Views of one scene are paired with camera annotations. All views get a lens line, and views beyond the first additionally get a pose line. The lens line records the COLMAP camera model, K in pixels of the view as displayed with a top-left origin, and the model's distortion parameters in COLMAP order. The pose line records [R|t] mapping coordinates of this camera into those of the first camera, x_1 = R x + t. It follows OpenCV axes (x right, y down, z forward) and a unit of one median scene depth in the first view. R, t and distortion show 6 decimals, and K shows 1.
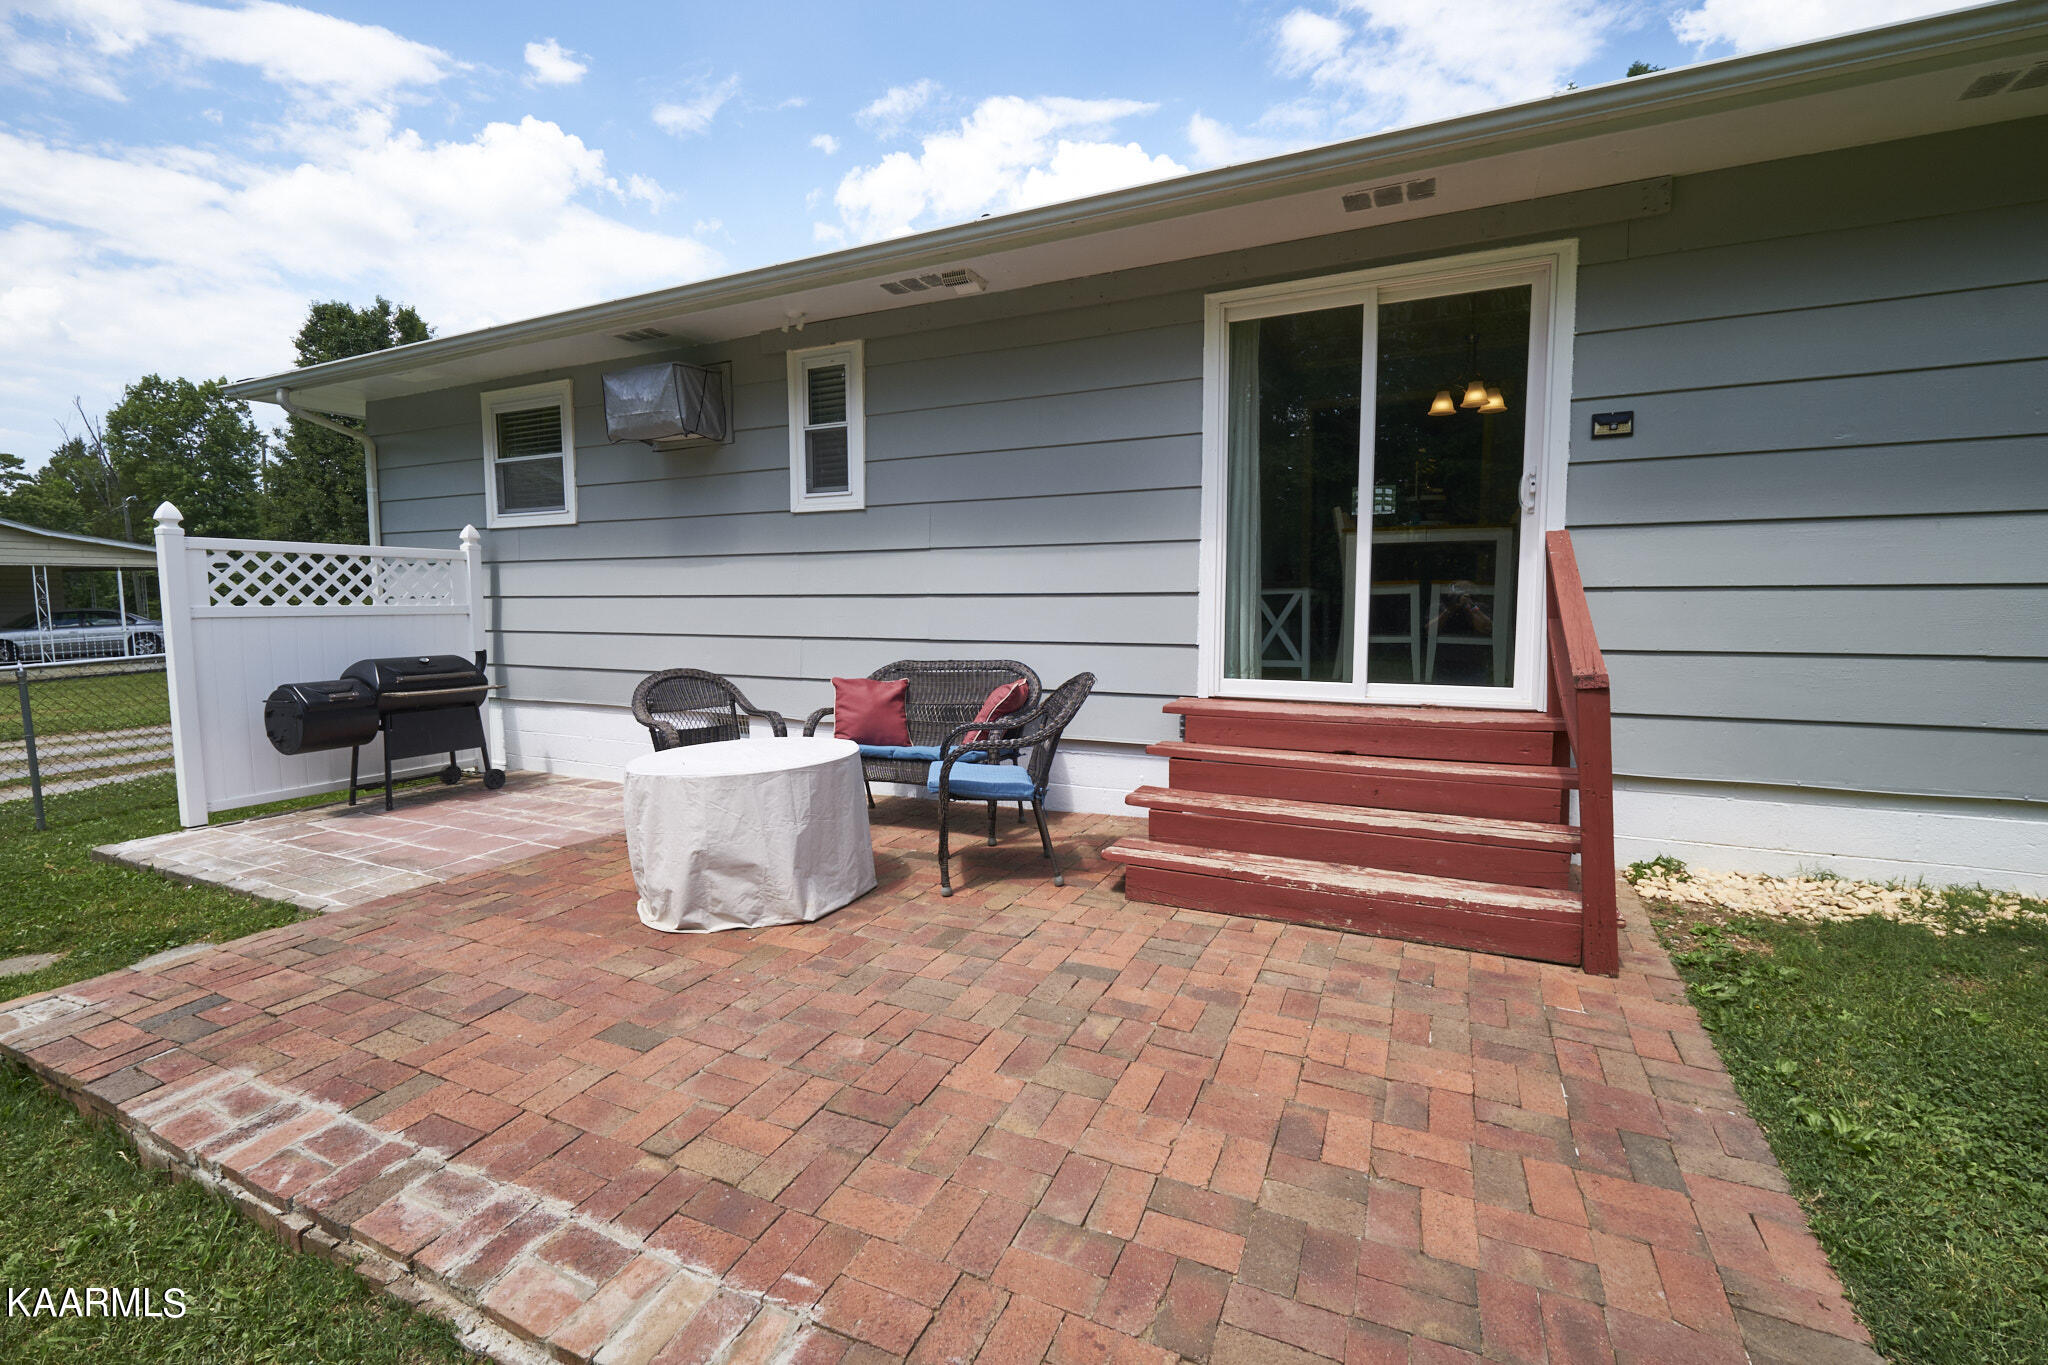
lens RADIAL K [[888.9, 0, 1026.2], [0, 888.9, 672.1], [0, 0, 1]] dist [-0.000371, 0.000145]
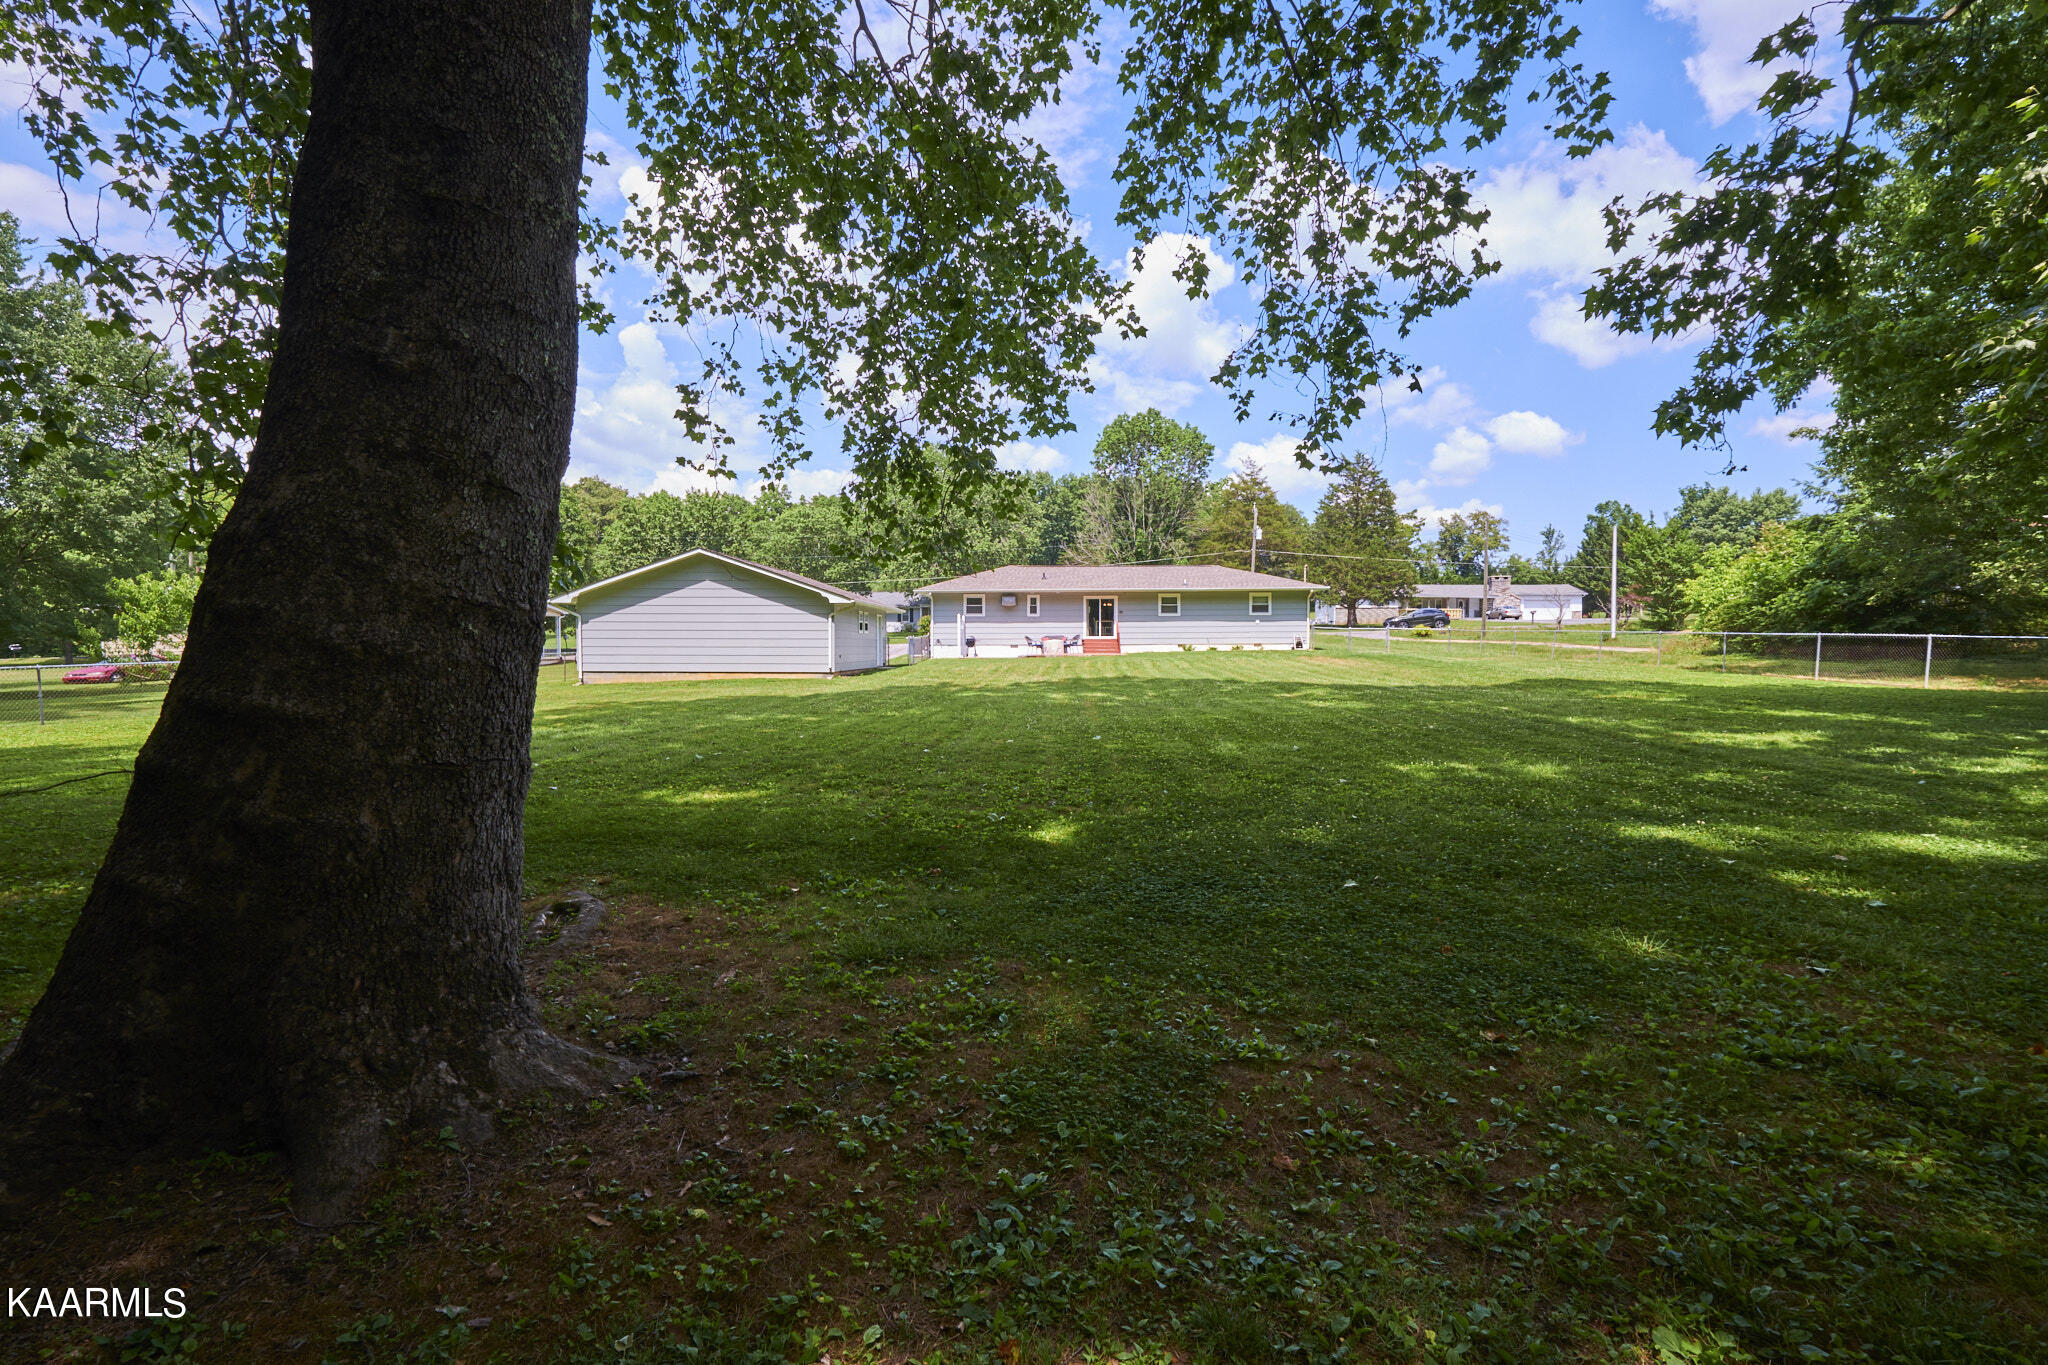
lens RADIAL K [[888.9, 0, 1026.2], [0, 888.9, 672.1], [0, 0, 1]] dist [-0.000371, 0.000145]
pose [[0.918325, -0.007369, 0.395758, -3.328113], [0.030275, 0.998205, -0.051665, 0.690246], [-0.394667, 0.059427, 0.916900, -5.973160]]
